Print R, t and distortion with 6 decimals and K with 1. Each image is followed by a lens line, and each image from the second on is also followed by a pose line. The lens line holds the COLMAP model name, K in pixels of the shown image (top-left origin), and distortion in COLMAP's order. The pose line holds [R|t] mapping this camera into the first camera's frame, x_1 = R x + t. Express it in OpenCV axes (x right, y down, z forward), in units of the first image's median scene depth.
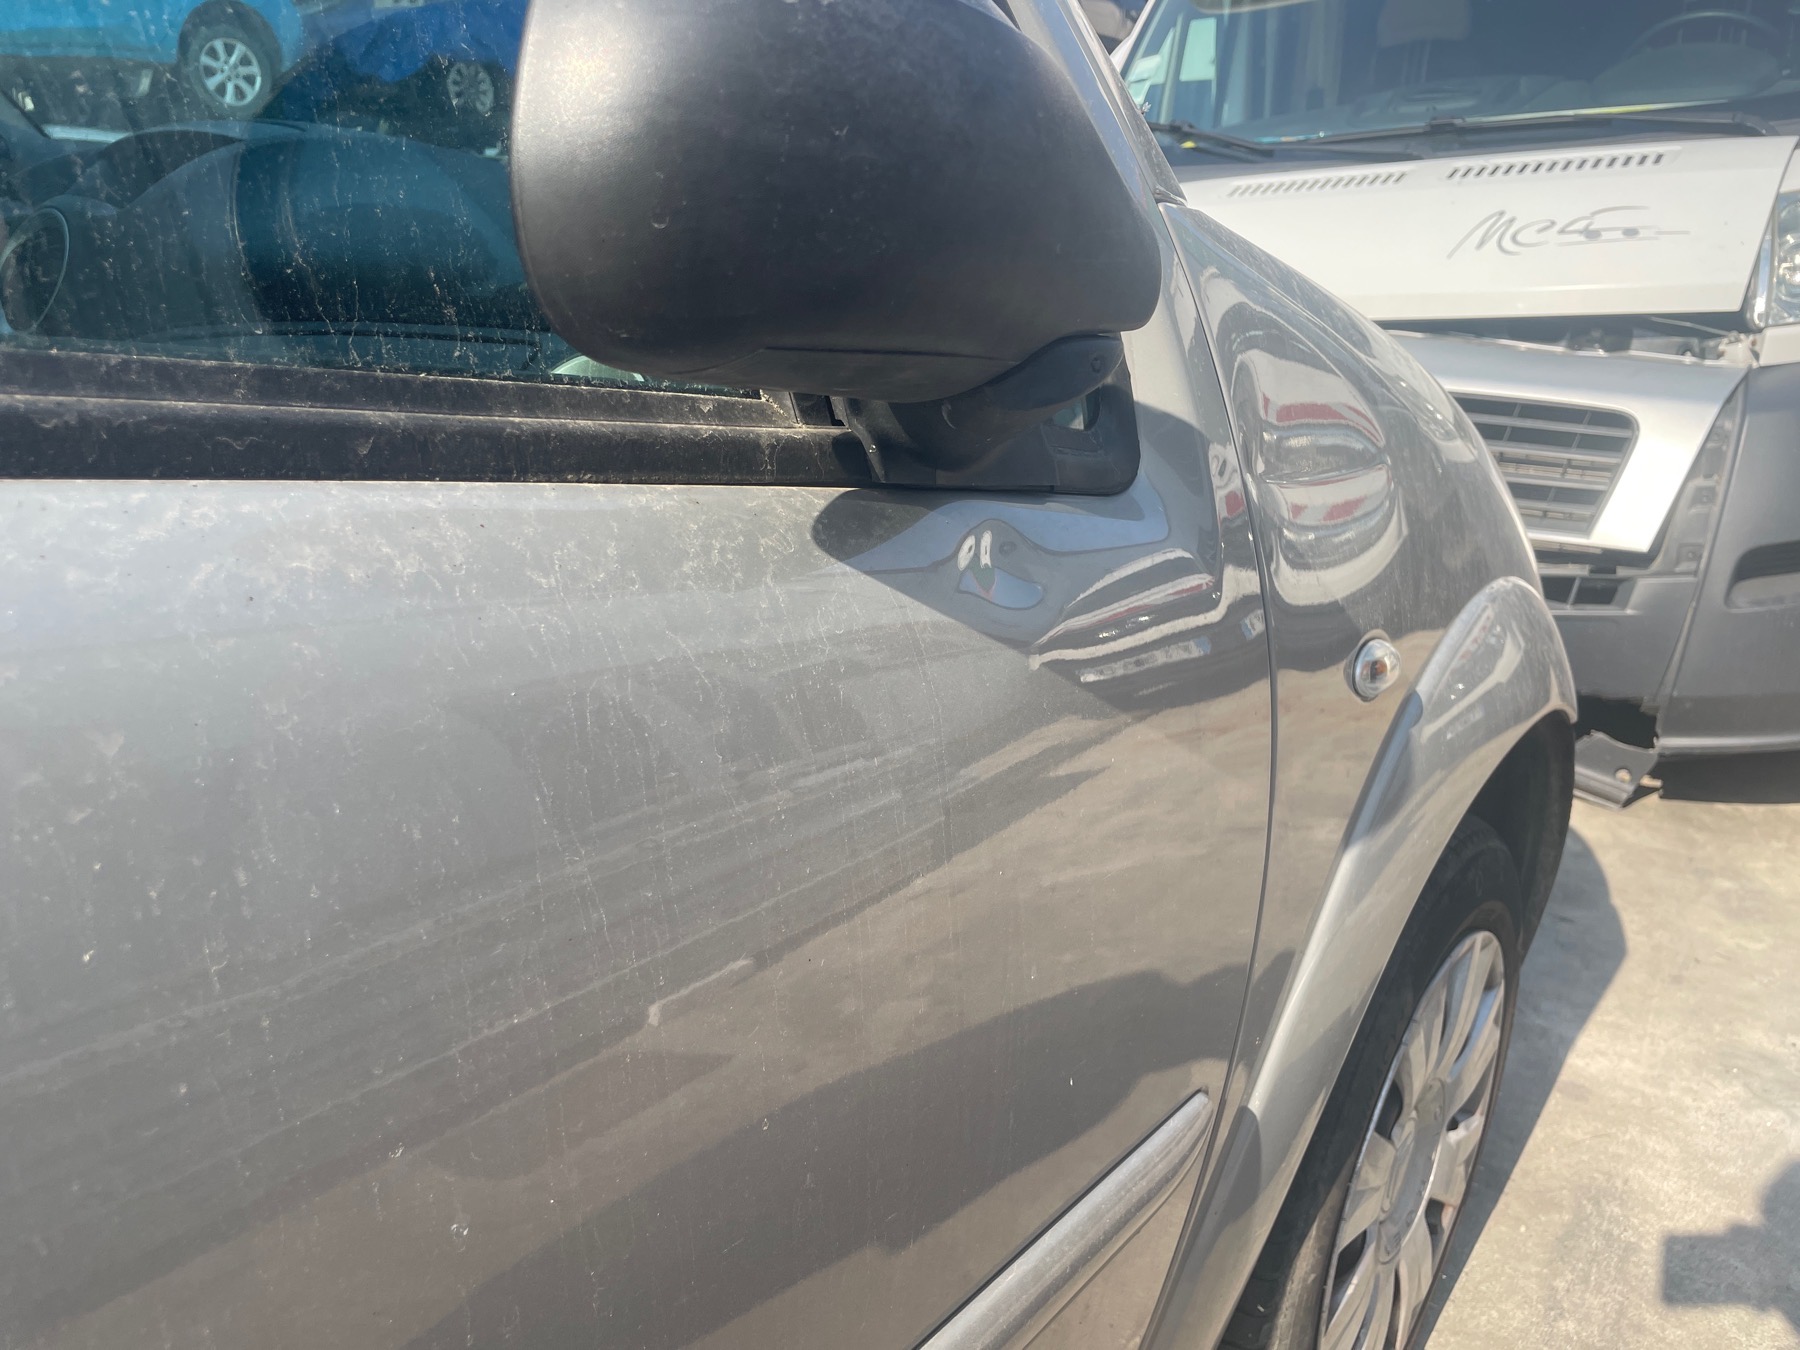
lens RADIAL K [[1398.3, 0, 899.5], [0, 1398.3, 700.8], [0, 0, 1]] dist [0.002953, 0.000131]
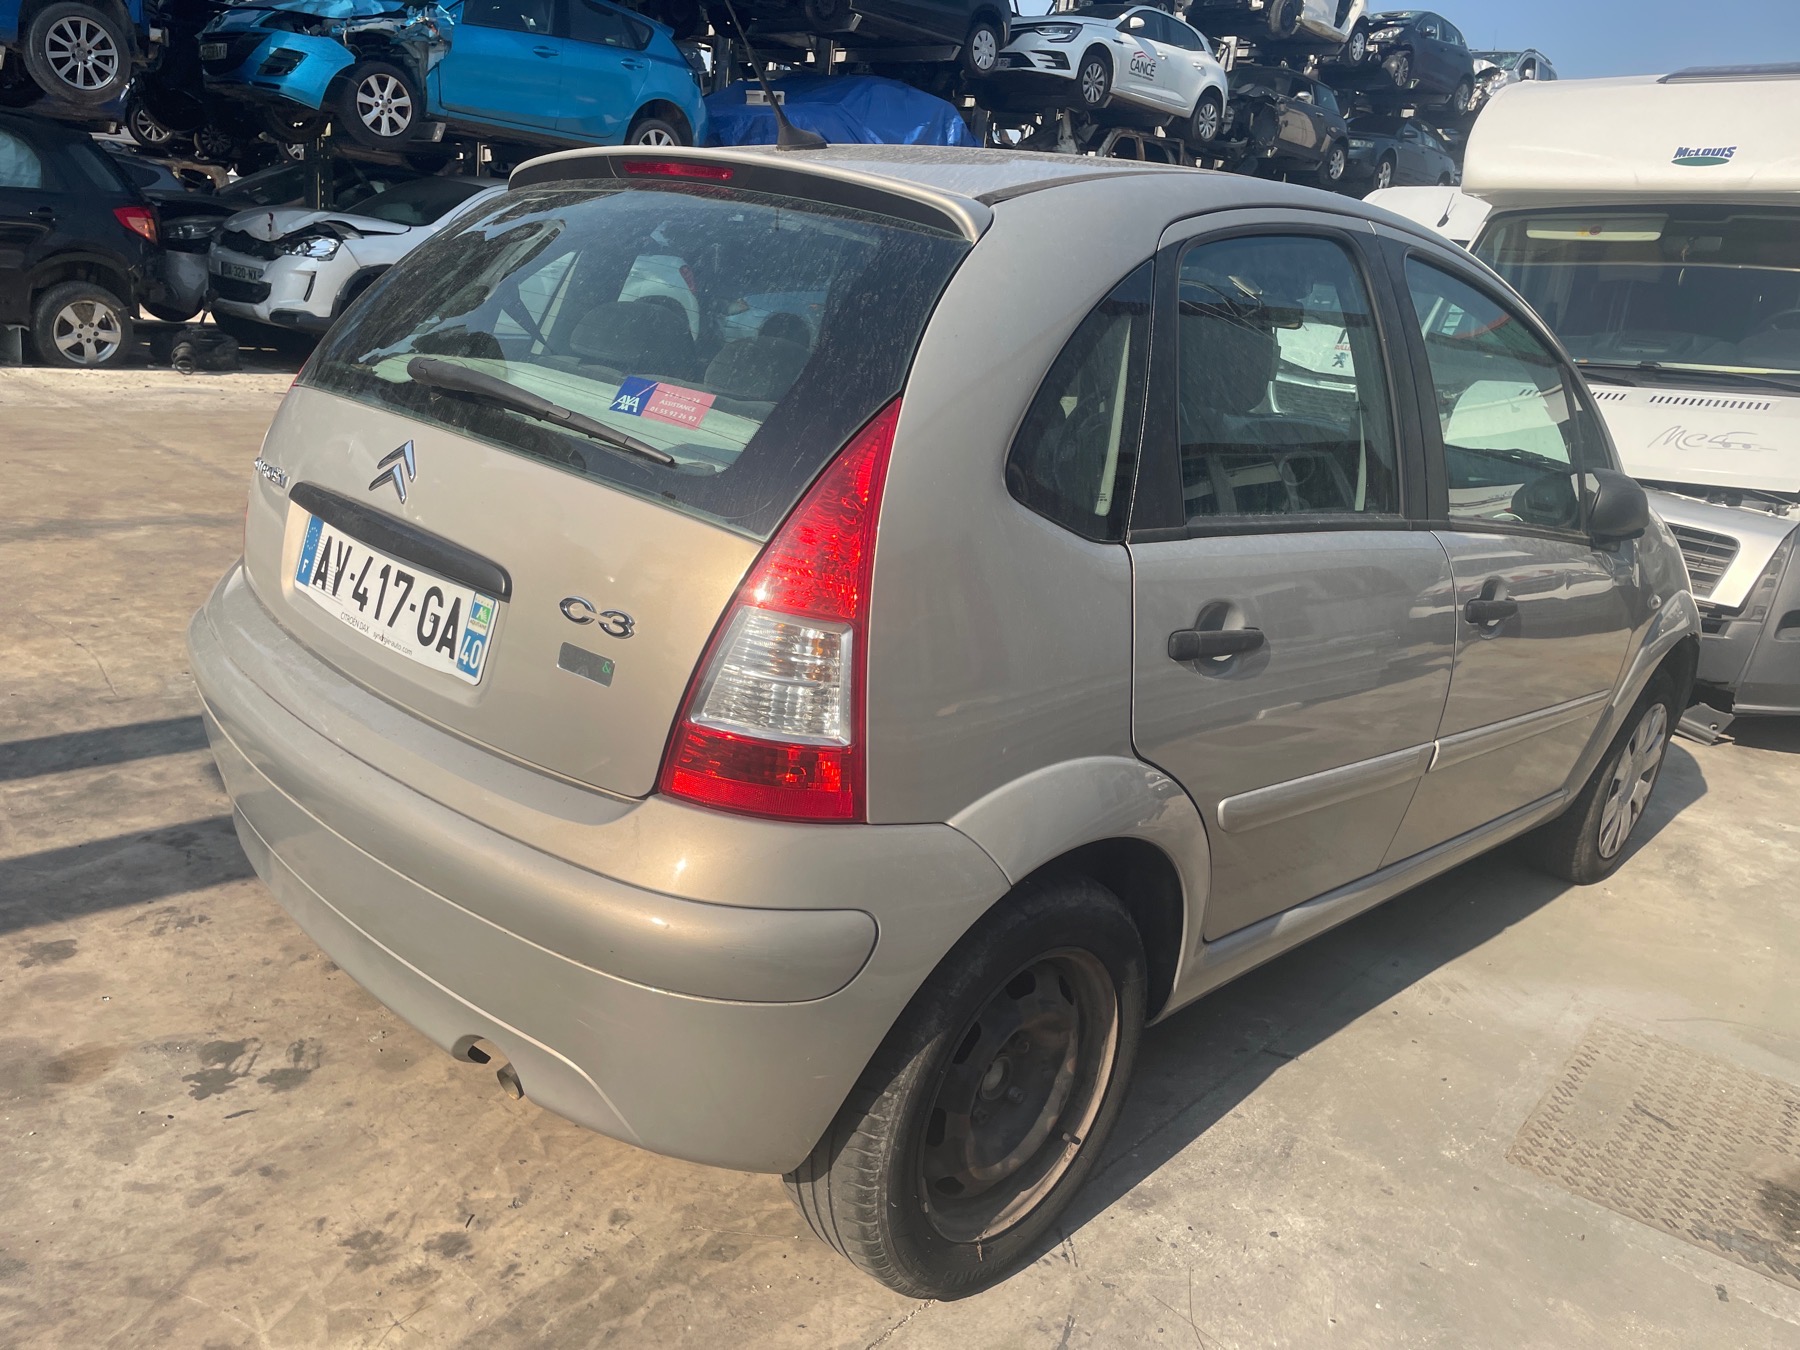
lens RADIAL K [[1370.7, 0, 889.4], [0, 1370.7, 711.3], [0, 0, 1]] dist [0.080663, -0.103446]
pose [[0.991993, 0.109215, -0.063418, -0.529755], [-0.110094, 0.993865, -0.010532, 0.195544], [0.061879, 0.017430, 0.997931, -1.064196]]
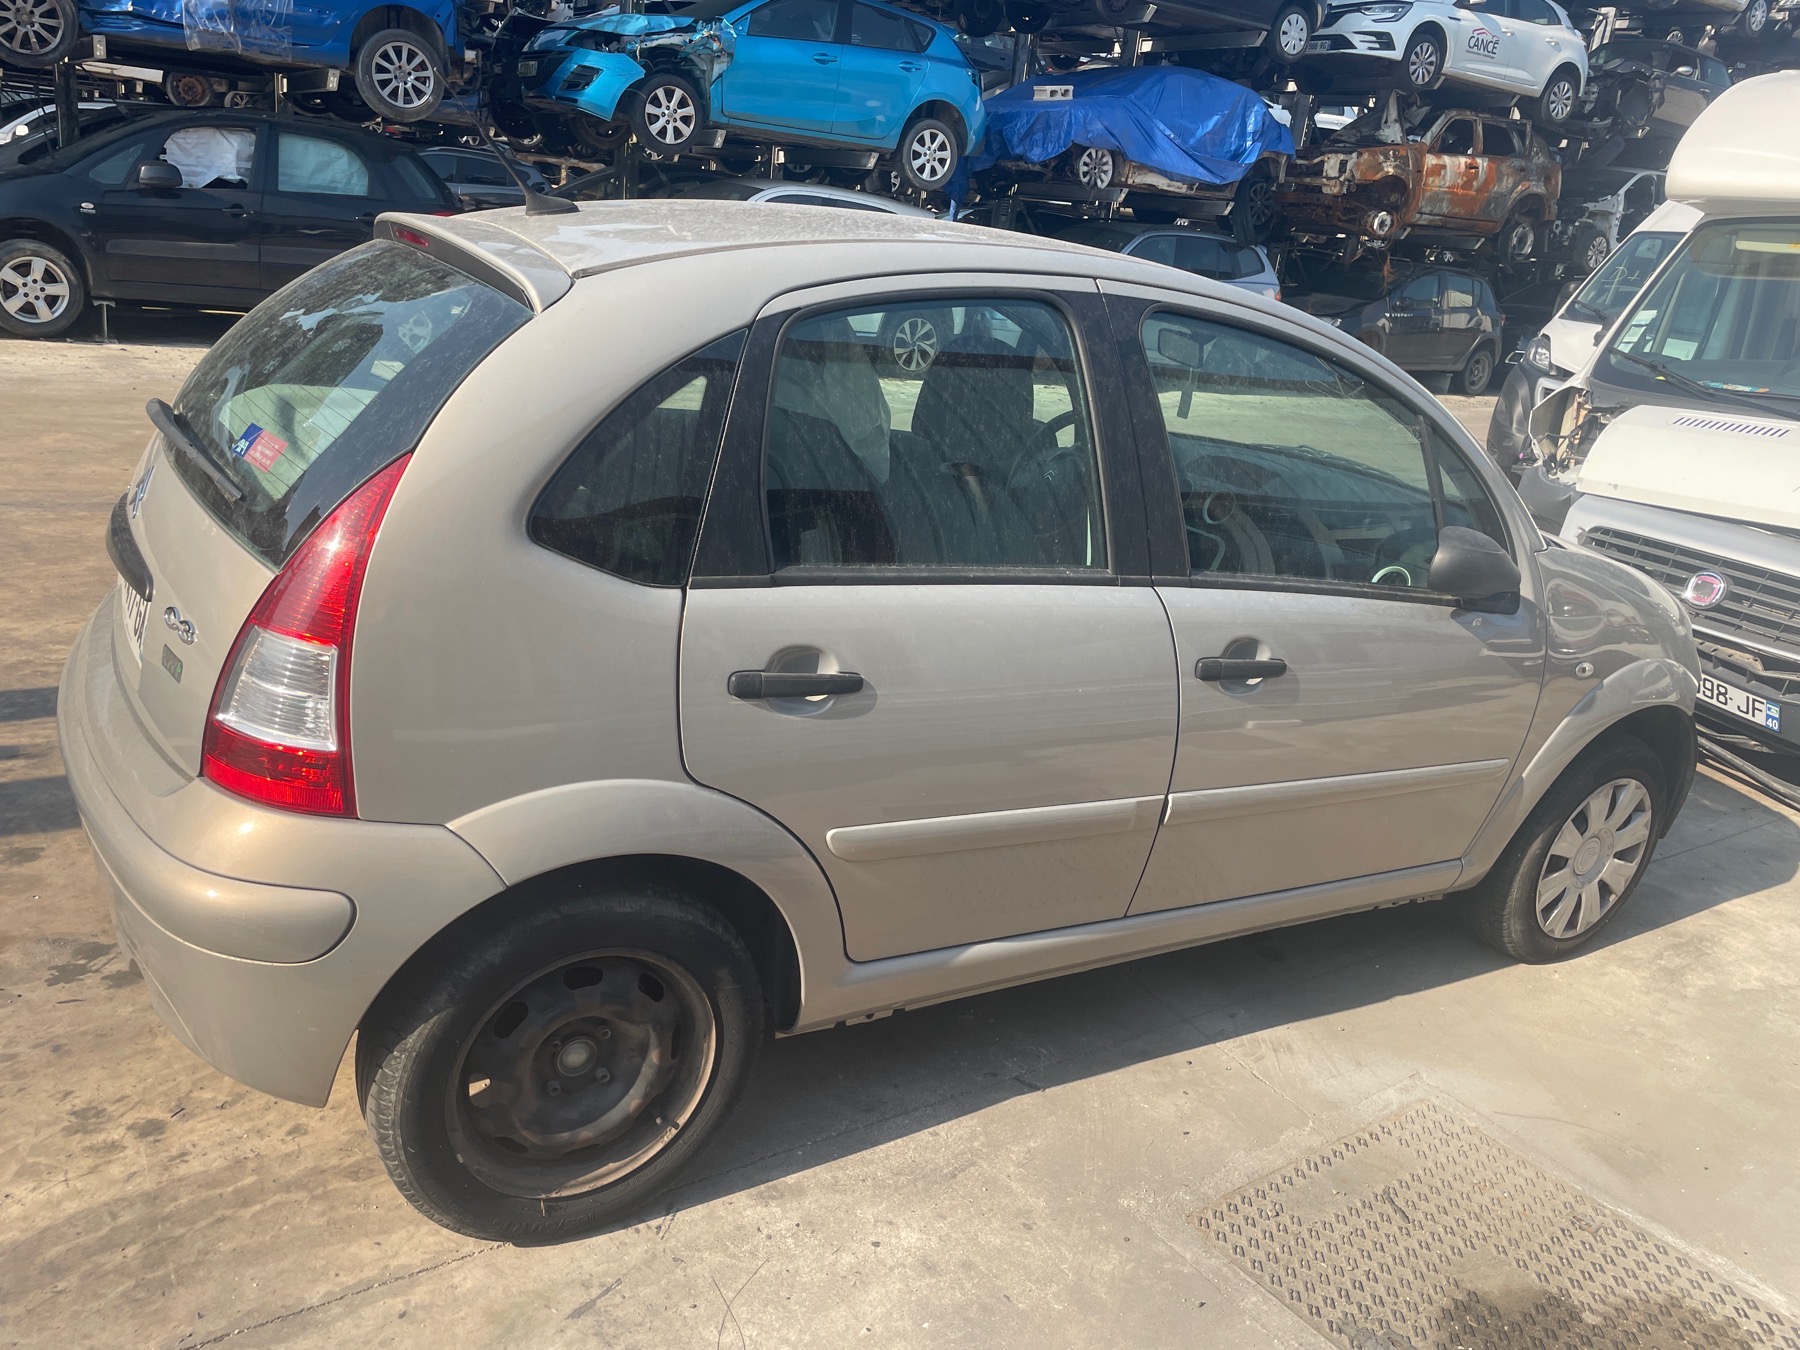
lens RADIAL K [[1370.7, 0, 889.4], [0, 1370.7, 711.3], [0, 0, 1]] dist [0.080663, -0.103446]
pose [[0.934209, 0.191131, -0.301202, -0.086737], [-0.188626, 0.981326, 0.037668, 0.101240], [0.302777, 0.021625, 0.952816, -1.054984]]
